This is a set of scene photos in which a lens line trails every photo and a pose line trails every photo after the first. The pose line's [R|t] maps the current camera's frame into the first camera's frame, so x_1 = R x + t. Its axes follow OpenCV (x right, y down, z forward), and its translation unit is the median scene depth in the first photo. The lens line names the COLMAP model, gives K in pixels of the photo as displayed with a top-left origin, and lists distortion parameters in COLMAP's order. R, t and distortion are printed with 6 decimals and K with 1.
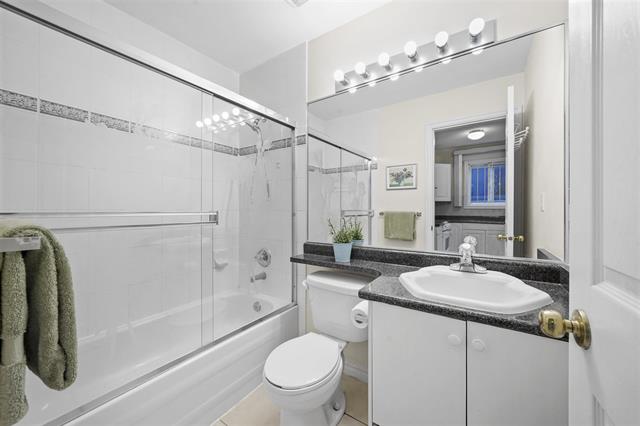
lens RADIAL K [[235.7, 0, 320.0], [0, 235.7, 213.0], [0, 0, 1]] dist [0.000231, 0.000022]
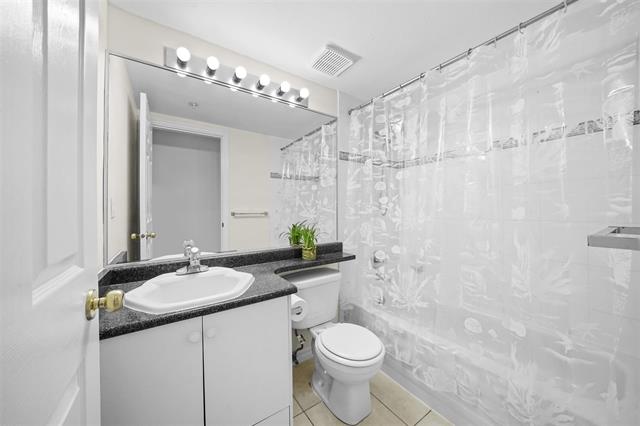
lens RADIAL K [[224.6, 0, 320.0], [0, 224.6, 213.0], [0, 0, 1]] dist [0.000048, -0.000002]
pose [[0.369371, 0.006451, 0.929260, -0.135824], [0.018692, 0.999722, -0.014370, -0.002422], [-0.929094, 0.022678, 0.369147, 0.073235]]
